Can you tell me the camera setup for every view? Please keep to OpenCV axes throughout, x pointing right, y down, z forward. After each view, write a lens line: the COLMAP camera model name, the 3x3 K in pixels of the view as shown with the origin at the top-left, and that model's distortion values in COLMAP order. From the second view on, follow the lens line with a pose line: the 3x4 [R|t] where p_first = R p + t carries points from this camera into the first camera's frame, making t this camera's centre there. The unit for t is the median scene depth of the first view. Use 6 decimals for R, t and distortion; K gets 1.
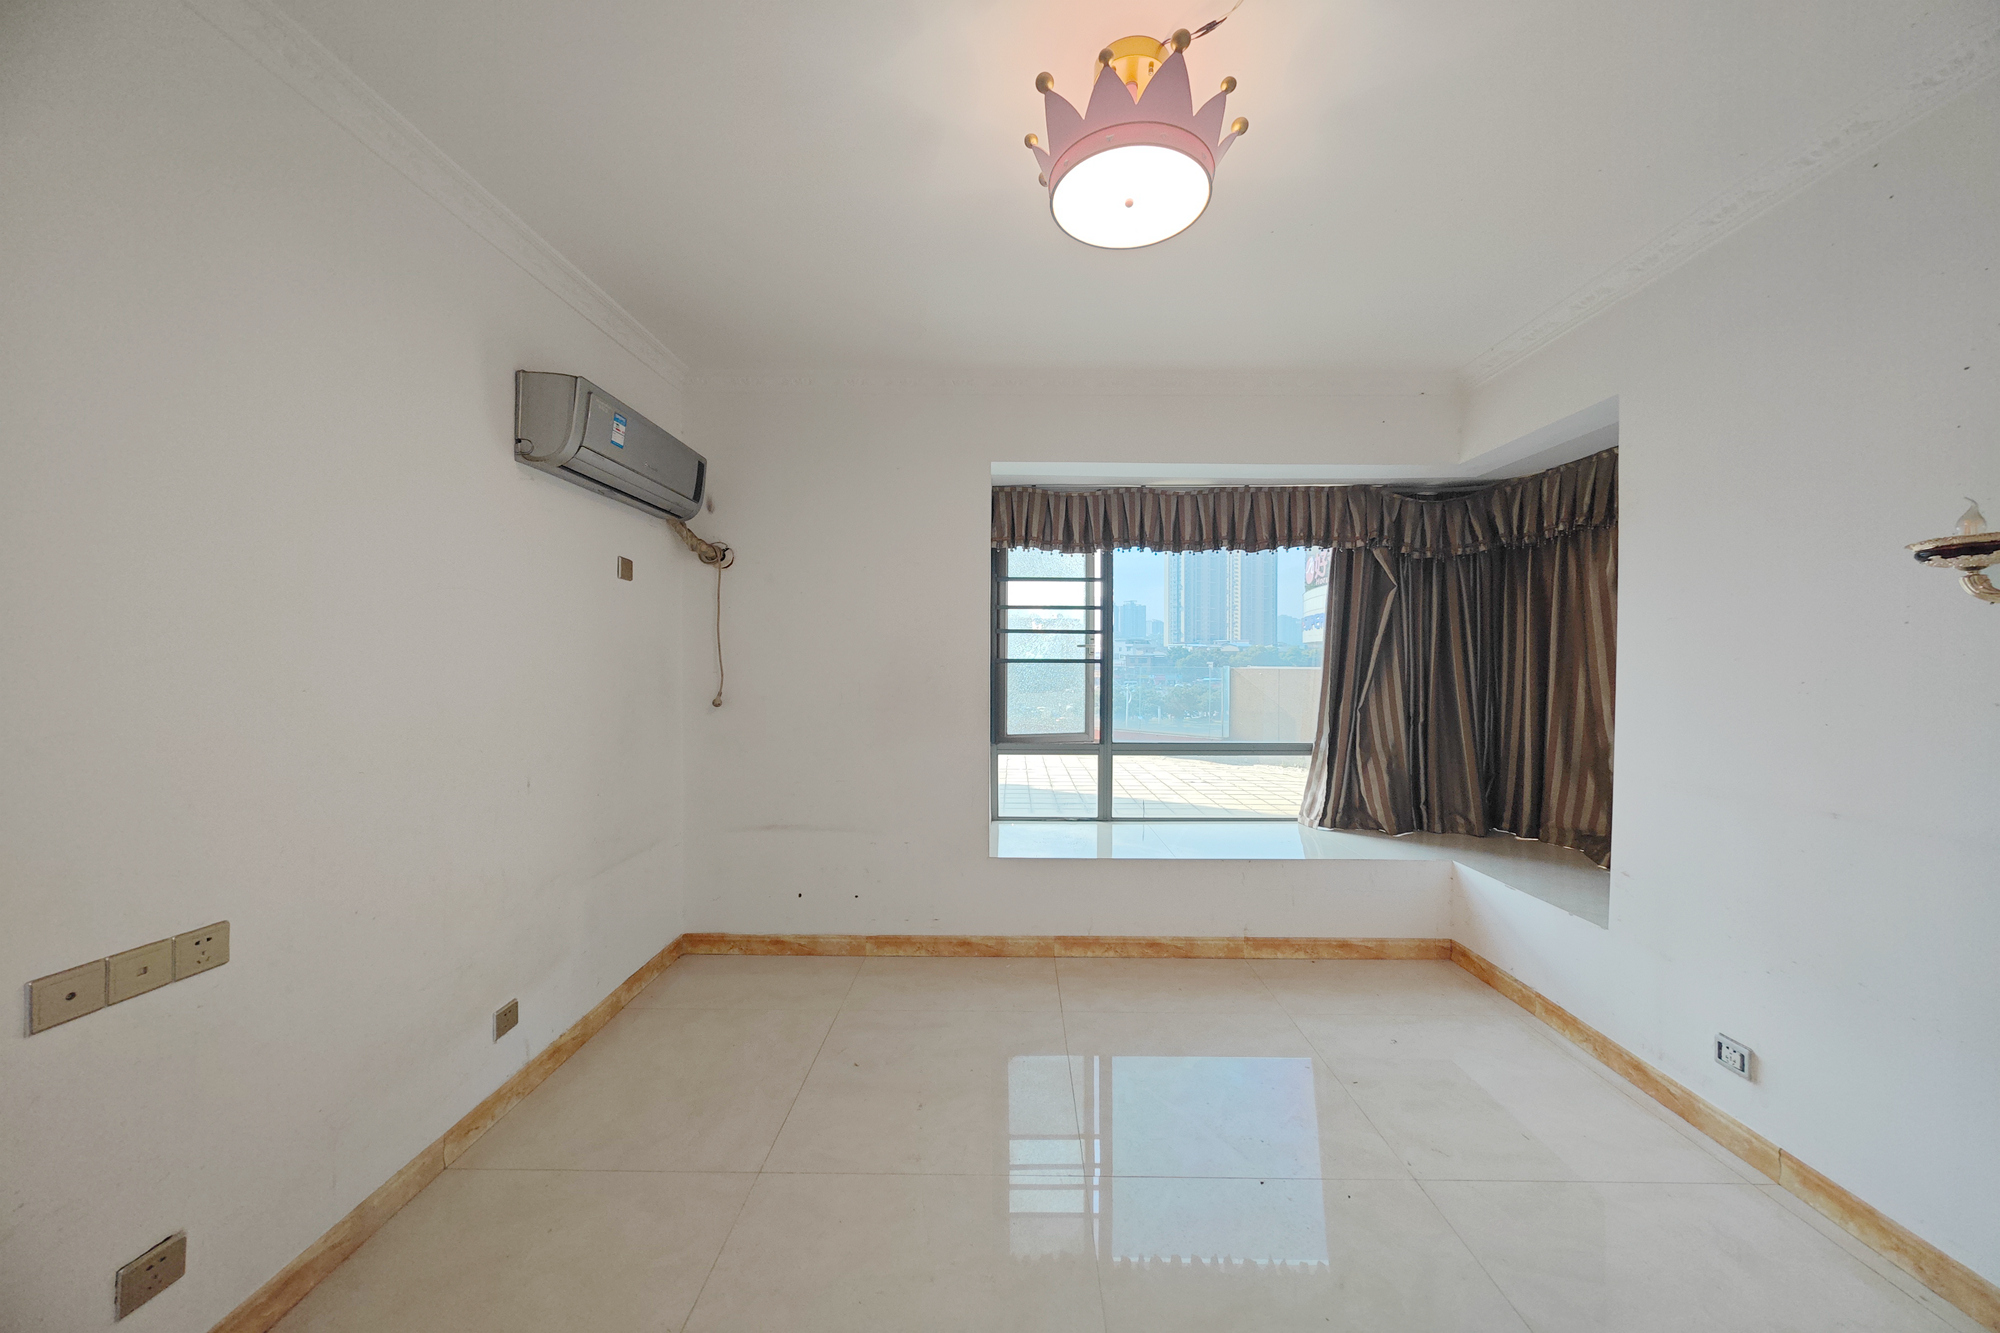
lens RADIAL K [[702.2, 0, 1002.8], [0, 702.2, 663.3], [0, 0, 1]] dist [0.005889, -0.000550]
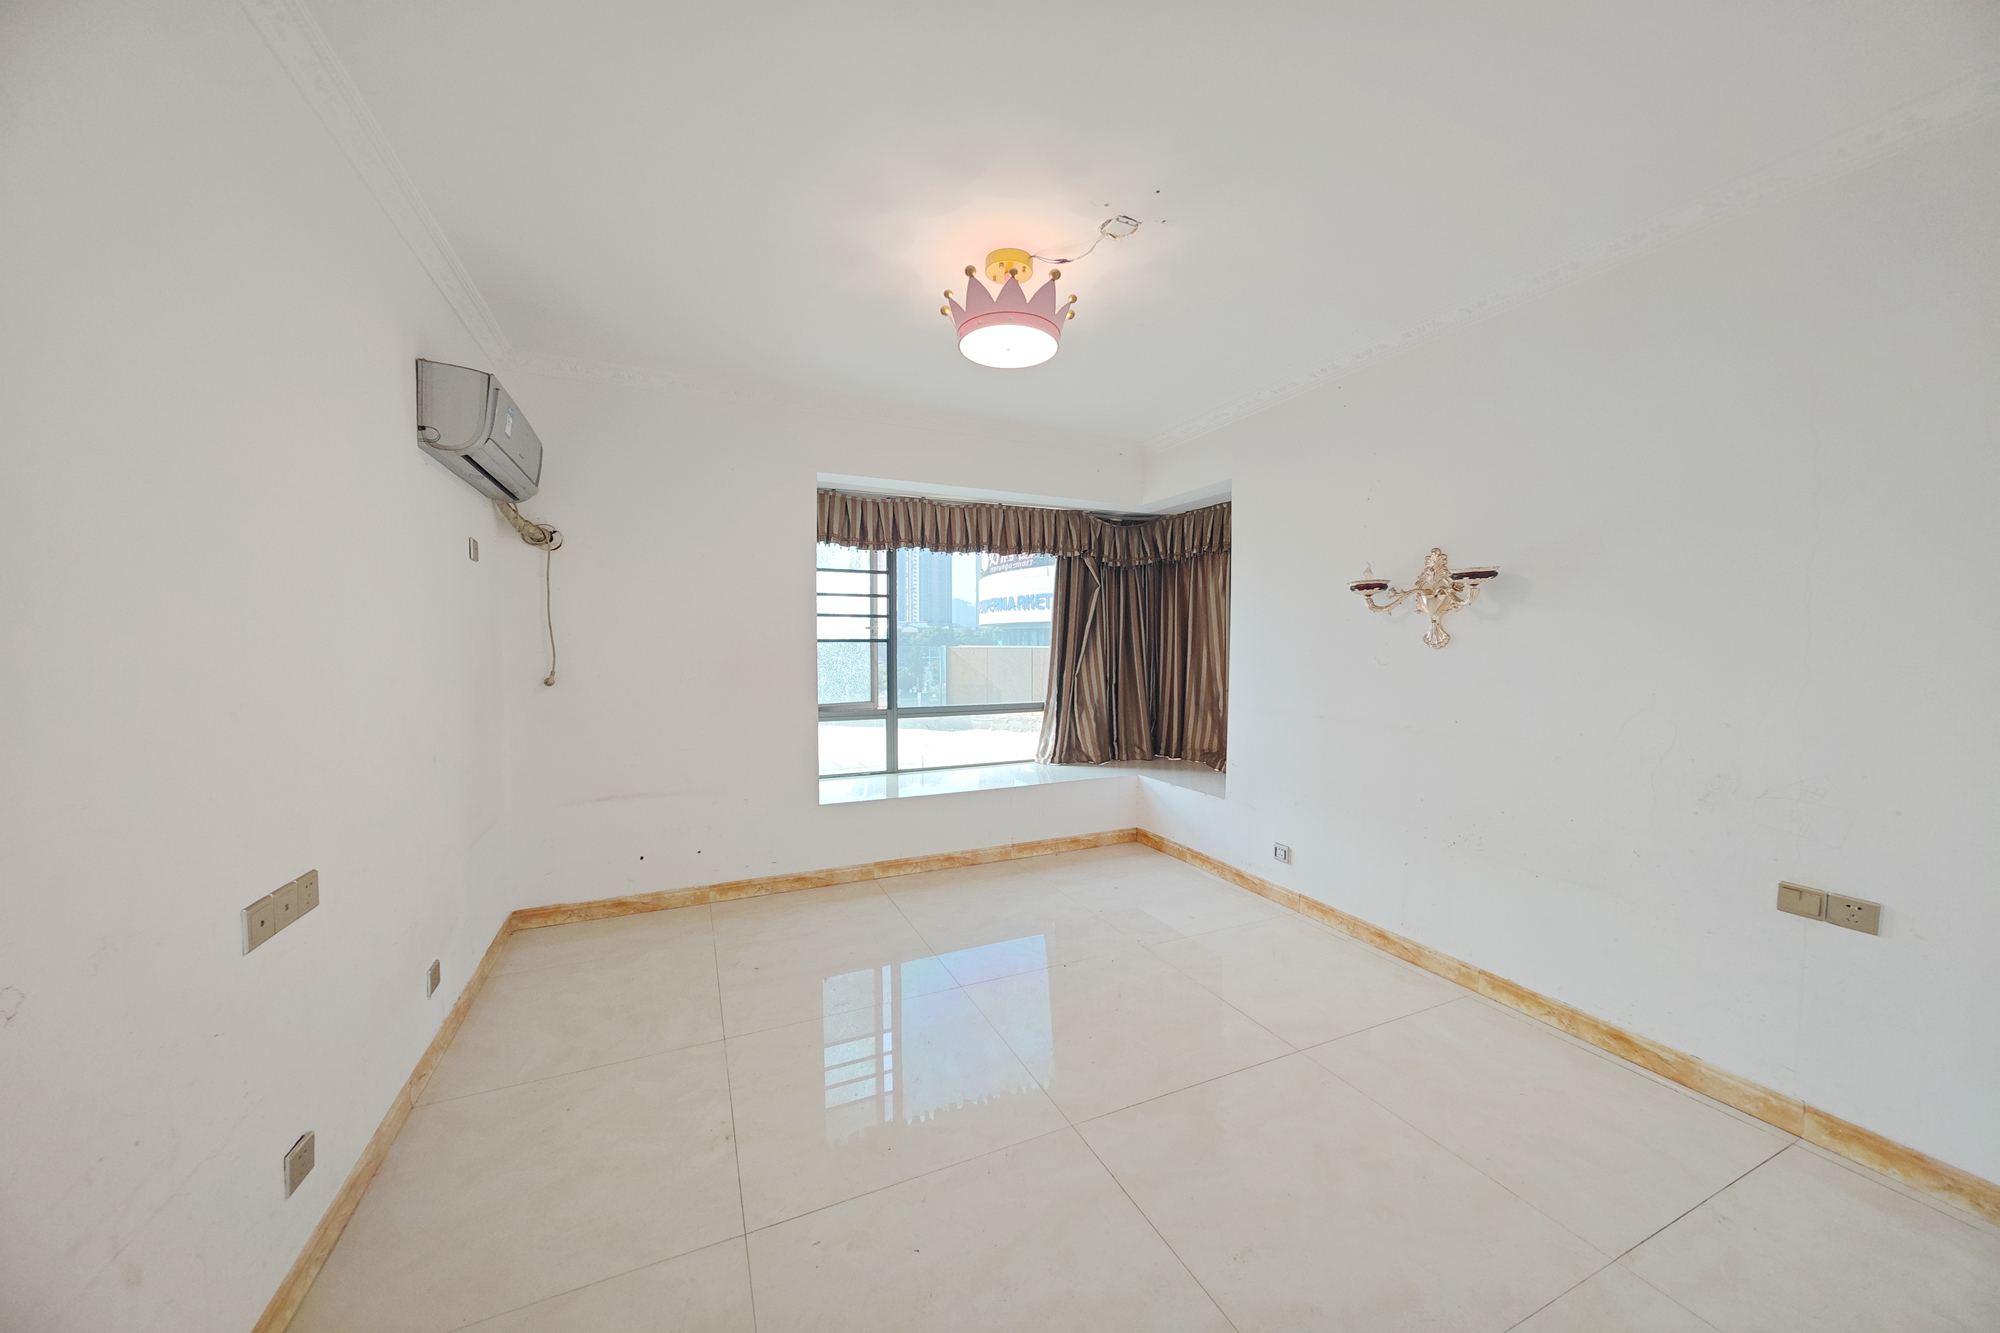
lens RADIAL K [[702.2, 0, 998.3], [0, 702.2, 666.2], [0, 0, 1]] dist [0.005889, -0.000550]
pose [[0.906105, -0.018236, 0.422661, -0.244604], [0.004870, 0.999454, 0.032681, 0.002586], [-0.423026, -0.027554, 0.905699, -0.204466]]
